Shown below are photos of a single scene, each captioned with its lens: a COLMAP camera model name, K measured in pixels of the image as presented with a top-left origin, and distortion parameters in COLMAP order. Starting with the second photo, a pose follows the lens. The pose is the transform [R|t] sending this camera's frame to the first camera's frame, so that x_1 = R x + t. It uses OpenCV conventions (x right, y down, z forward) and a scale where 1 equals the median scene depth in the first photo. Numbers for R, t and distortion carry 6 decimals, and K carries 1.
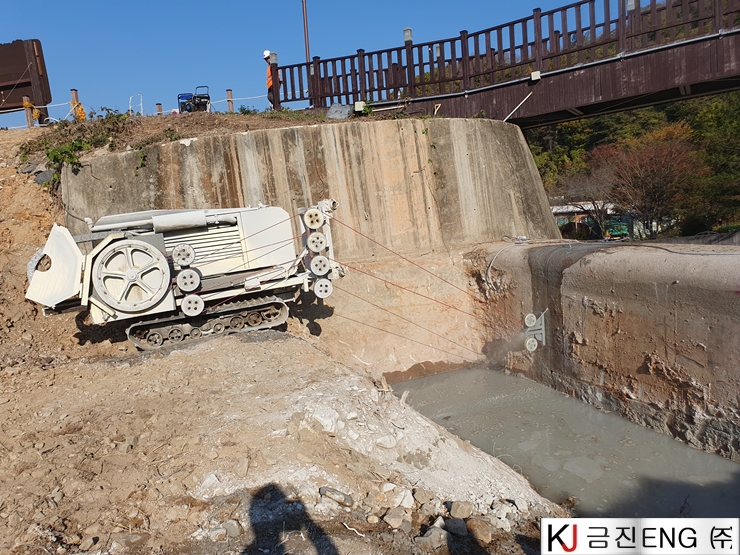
lens RADIAL K [[572.5, 0, 362.1], [0, 572.5, 277.7], [0, 0, 1]] dist [0.032368, -0.022171]
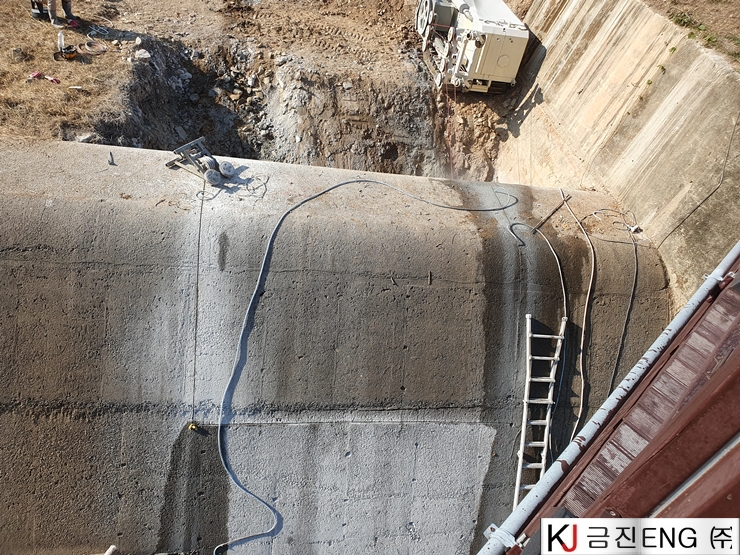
lens RADIAL K [[572.5, 0, 360.3], [0, 572.5, 268.9], [0, 0, 1]] dist [0.032368, -0.022171]
pose [[-0.264225, 0.684294, -0.679652, 1.106476], [-0.285511, 0.617613, 0.732828, -0.590690], [0.921232, 0.387679, 0.032184, 0.729702]]
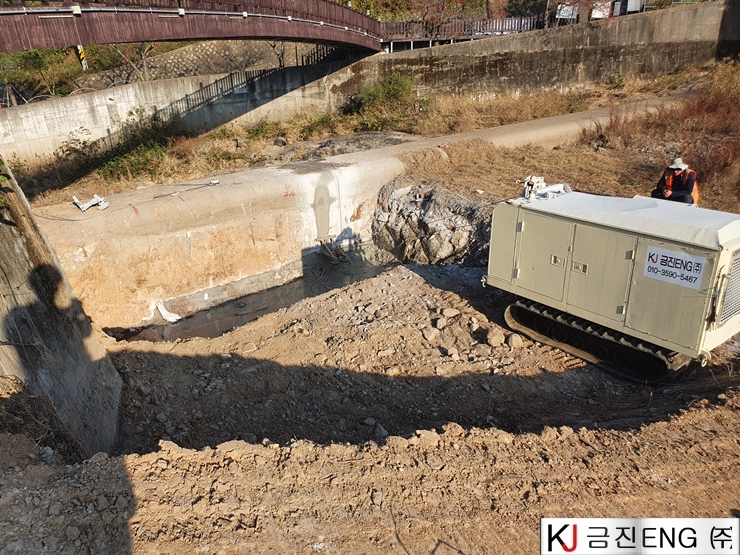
lens RADIAL K [[572.5, 0, 370.0], [0, 572.5, 276.9], [0, 0, 1]] dist [0.032368, -0.022171]
pose [[-0.288470, -0.284746, 0.914169, -0.834144], [0.172083, 0.923792, 0.342045, -0.214099], [-0.941898, 0.255983, -0.217486, 0.763640]]
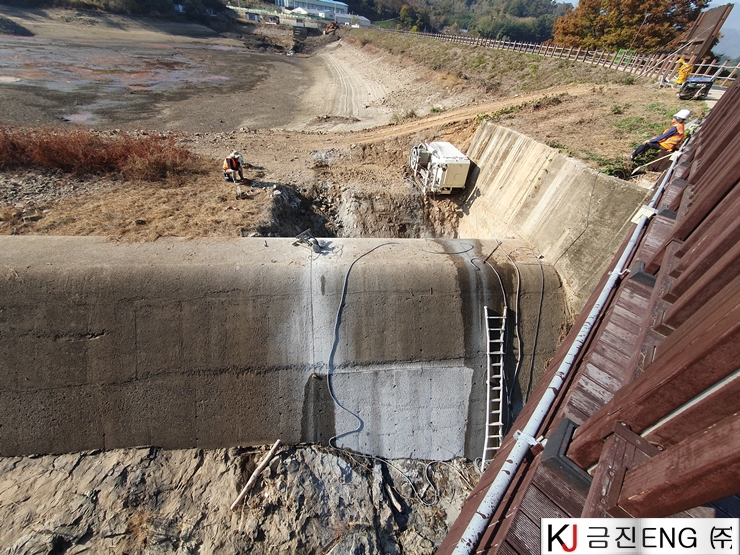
lens RADIAL K [[289.3, 0, 363.5], [0, 289.3, 278.9], [0, 0, 1]] dist [0.013948, -0.002685]
pose [[-0.271027, 0.674934, -0.686300, 1.100073], [-0.173383, 0.667094, 0.724516, -0.570909], [0.946828, 0.315356, -0.063779, 0.719918]]
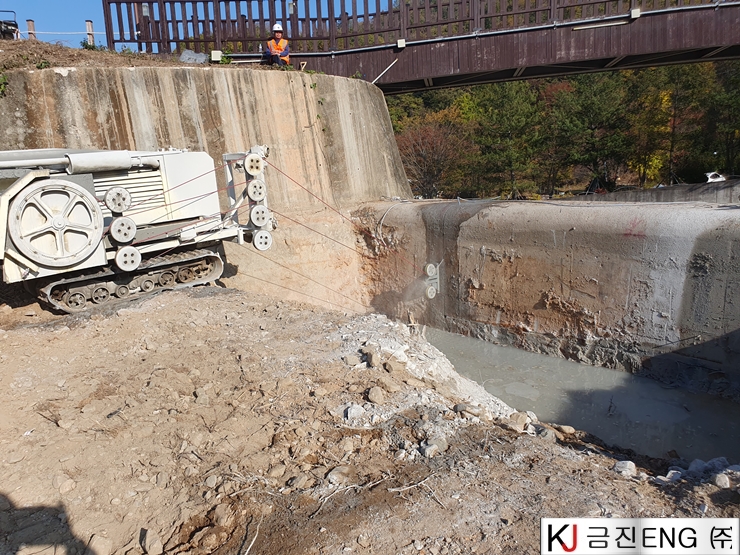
lens RADIAL K [[572.5, 0, 359.9], [0, 572.5, 278.4], [0, 0, 1]] dist [0.032368, -0.022171]
pose [[0.926288, -0.035753, 0.375116, -0.215049], [0.018026, 0.998553, 0.050660, 0.028899], [-0.376384, -0.040164, 0.925593, 0.042109]]
